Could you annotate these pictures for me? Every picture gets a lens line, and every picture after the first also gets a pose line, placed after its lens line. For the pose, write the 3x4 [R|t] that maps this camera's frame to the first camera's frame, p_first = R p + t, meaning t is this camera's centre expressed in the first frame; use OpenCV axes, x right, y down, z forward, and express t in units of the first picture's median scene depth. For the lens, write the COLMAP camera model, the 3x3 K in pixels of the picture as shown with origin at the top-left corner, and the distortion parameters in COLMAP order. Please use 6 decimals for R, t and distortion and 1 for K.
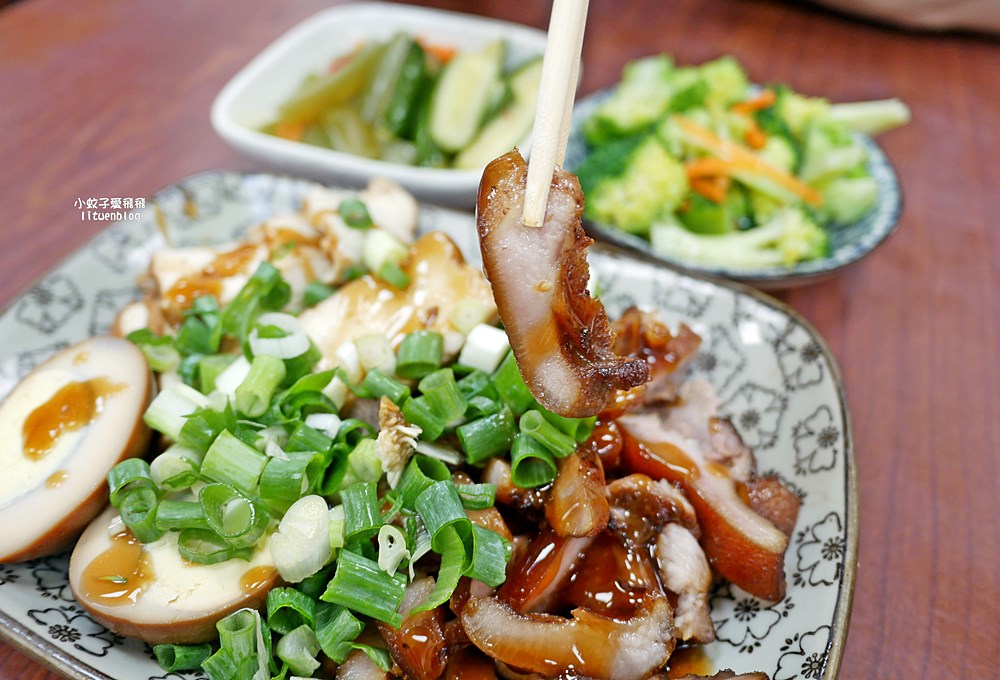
lens RADIAL K [[831.5, 0, 504.0], [0, 831.5, 334.4], [0, 0, 1]] dist [-0.056964, 0.018373]
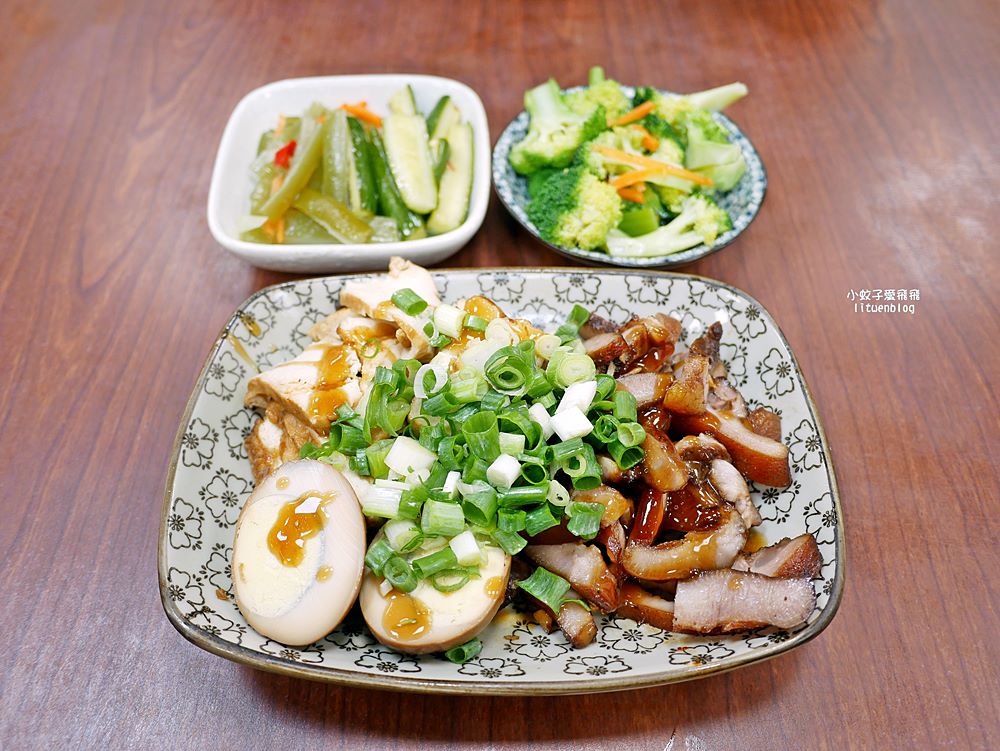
lens RADIAL K [[821.4, 0, 493.7], [0, 821.4, 380.8], [0, 0, 1]] dist [-0.039723, -0.004632]
pose [[0.937513, -0.299688, 0.176797, -0.388039], [0.265107, 0.944315, 0.194904, -0.299872], [-0.225362, -0.135855, 0.964757, -0.333789]]
